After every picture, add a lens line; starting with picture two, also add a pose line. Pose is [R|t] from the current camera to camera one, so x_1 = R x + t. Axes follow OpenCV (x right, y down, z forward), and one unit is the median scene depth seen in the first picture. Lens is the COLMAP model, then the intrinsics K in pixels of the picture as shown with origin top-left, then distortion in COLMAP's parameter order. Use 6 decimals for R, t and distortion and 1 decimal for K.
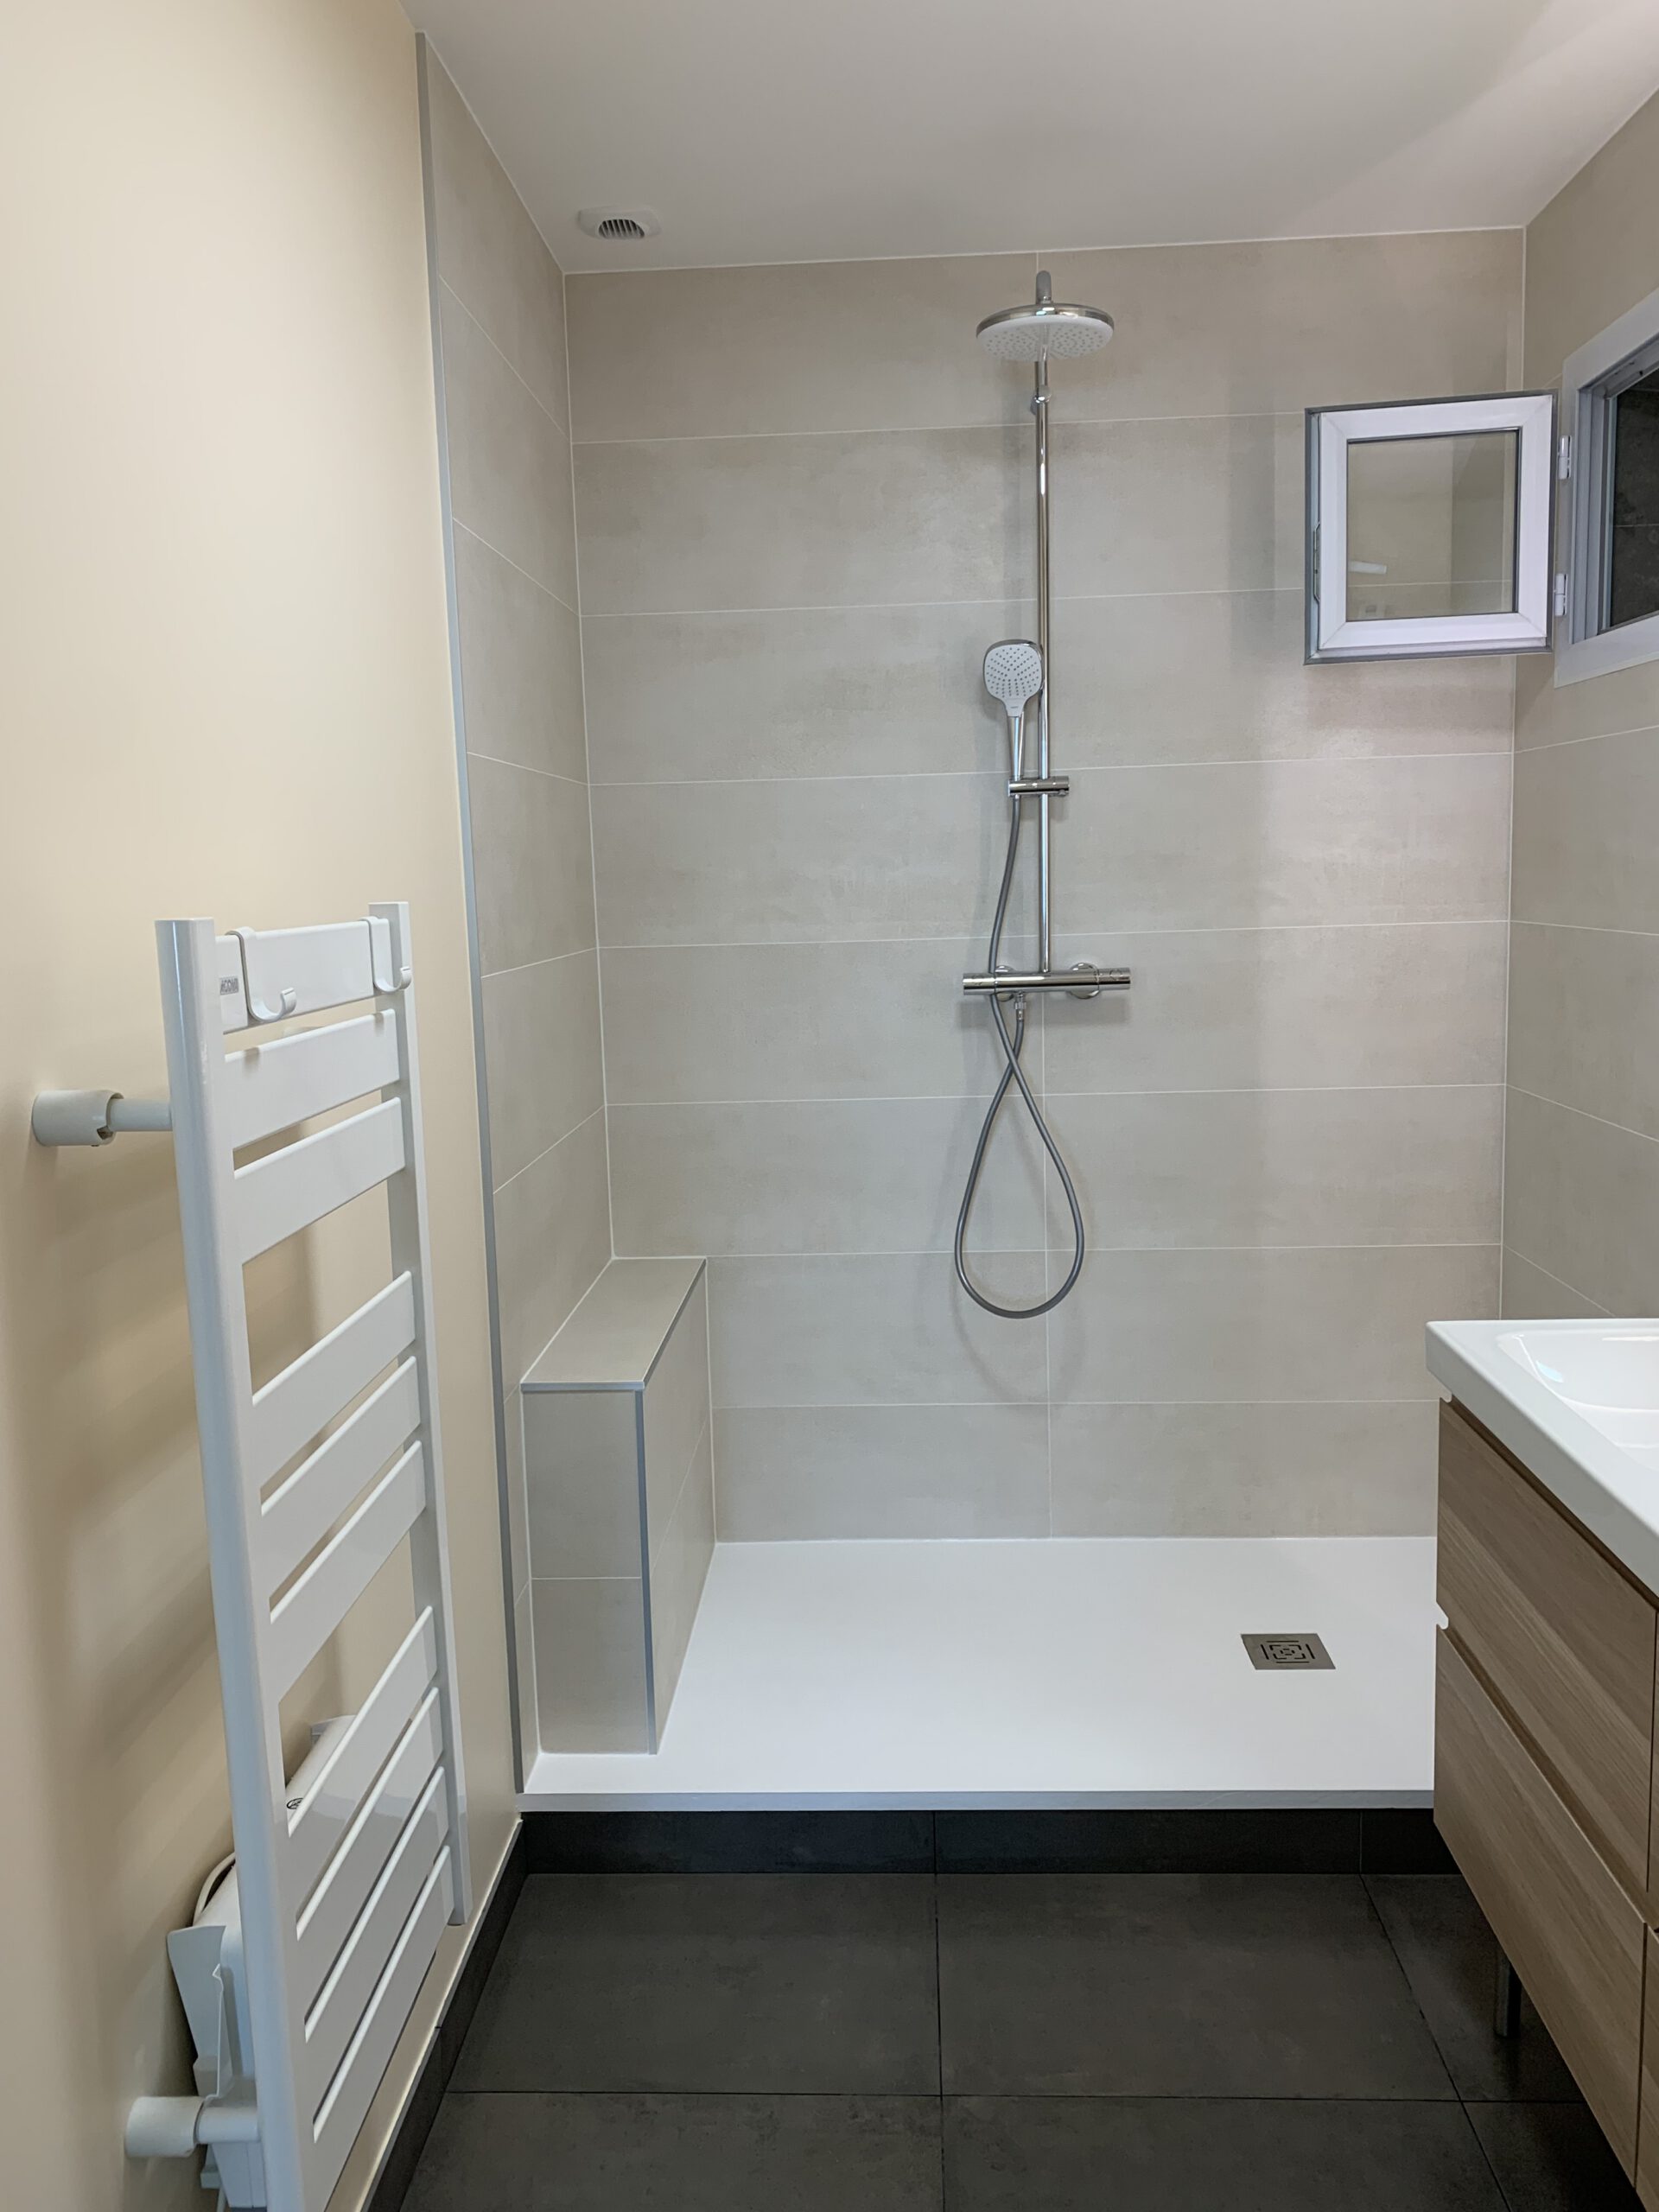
lens RADIAL K [[1688.4, 0, 816.4], [0, 1688.4, 1092.0], [0, 0, 1]] dist [0.041969, -0.051240]
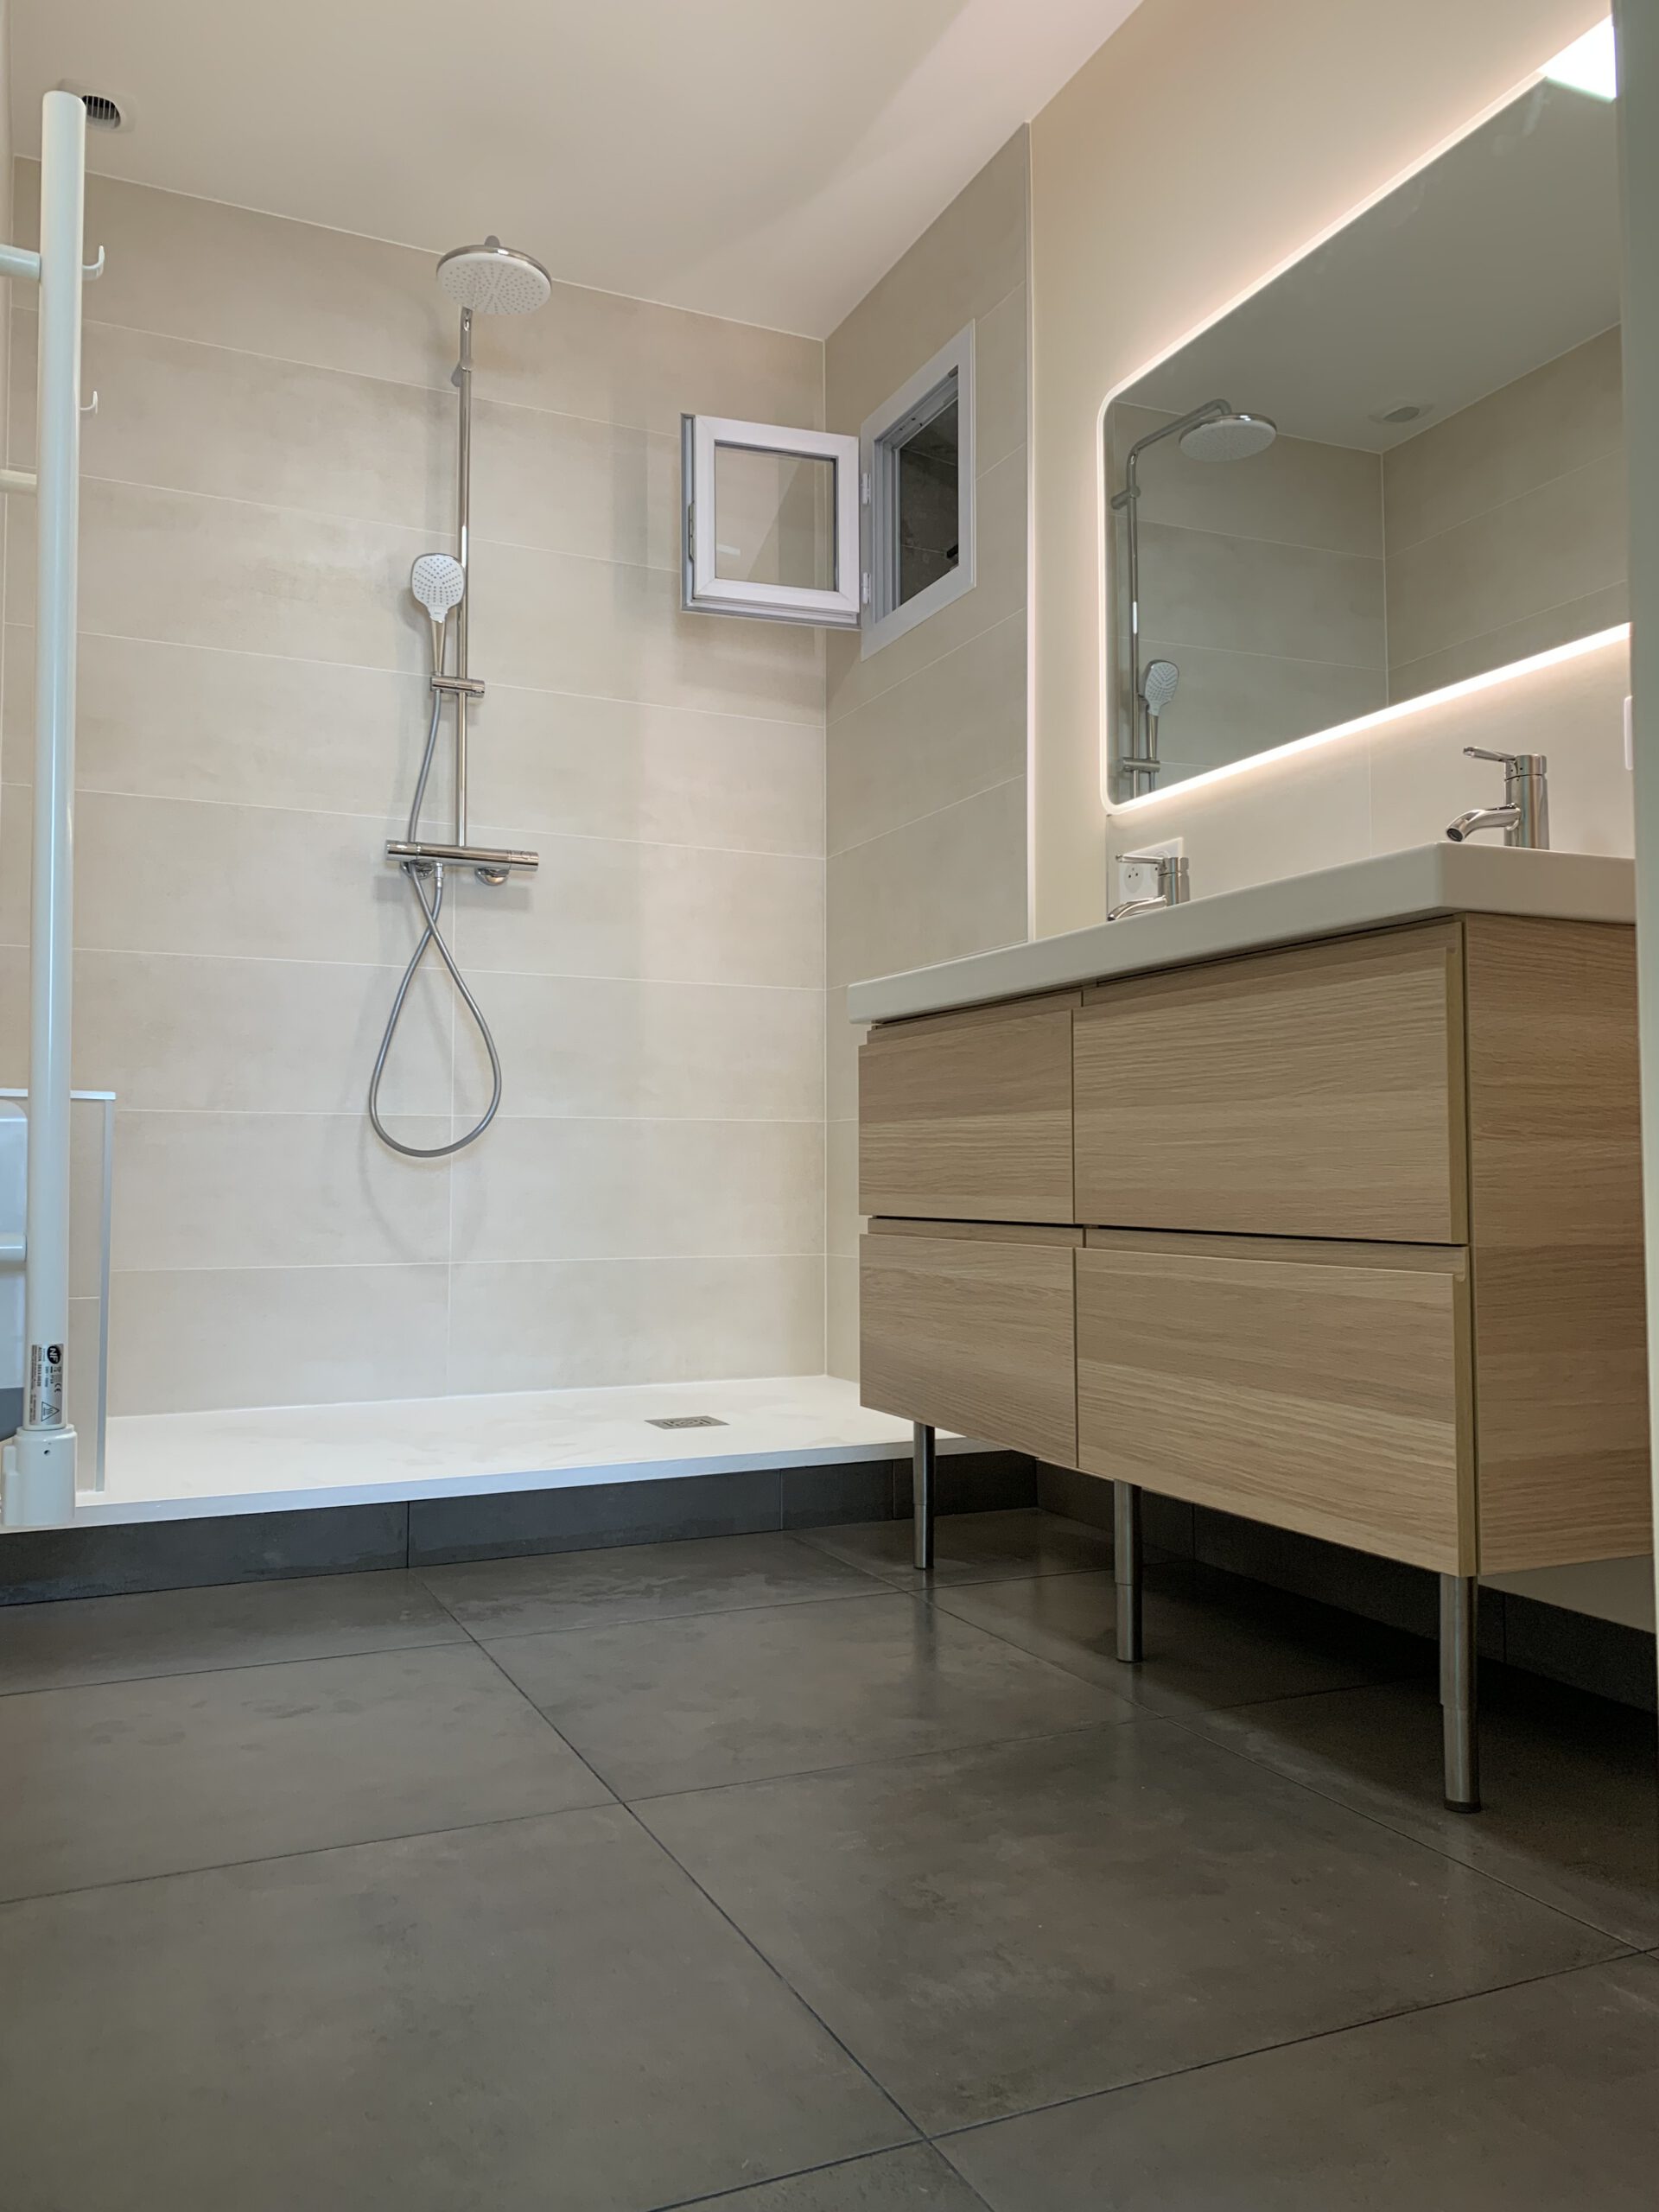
lens RADIAL K [[1688.4, 0, 825.1], [0, 1688.4, 1087.3], [0, 0, 1]] dist [0.041969, -0.051240]
pose [[0.887591, 0.053980, 0.457459, -0.155117], [0.034274, 0.982618, -0.182449, 0.299711], [-0.459356, 0.177619, 0.870312, -0.051130]]
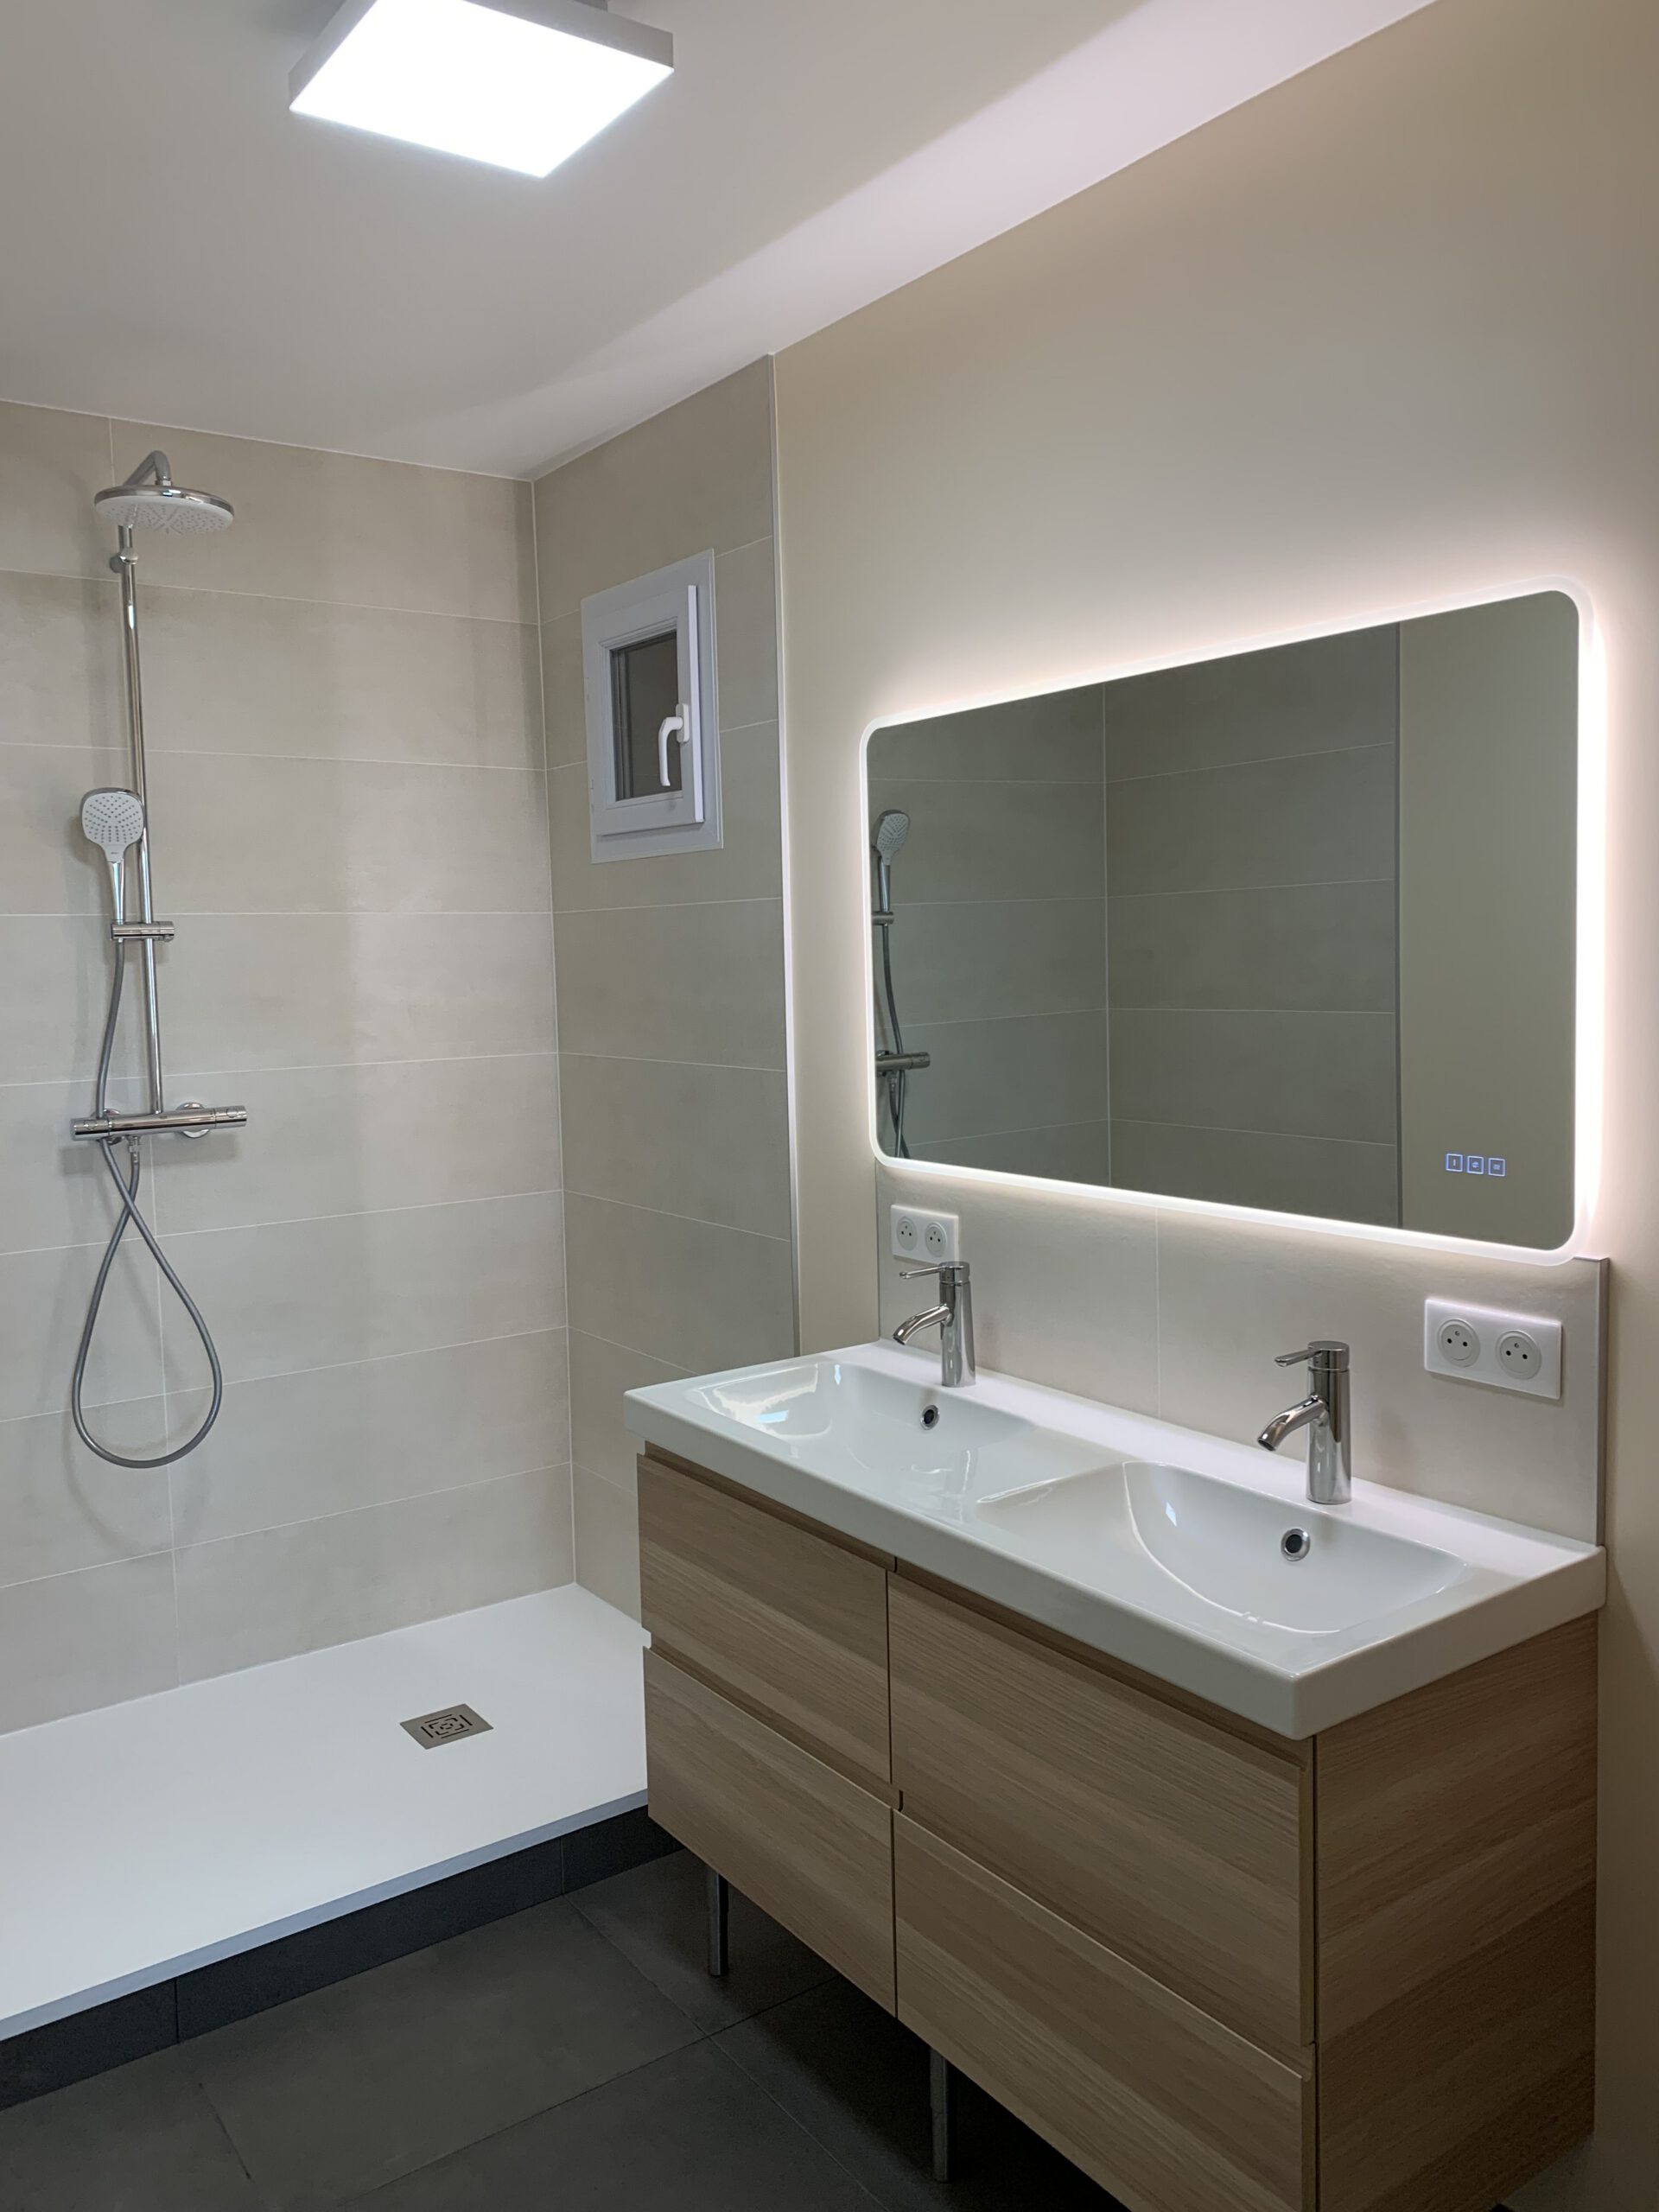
lens RADIAL K [[1688.4, 0, 814.1], [0, 1688.4, 1080.9], [0, 0, 1]] dist [0.041969, -0.051240]
pose [[0.785258, -0.037992, 0.618001, -0.184167], [0.081868, 0.995723, -0.042813, -0.015974], [-0.613732, 0.084214, 0.785010, -0.033067]]
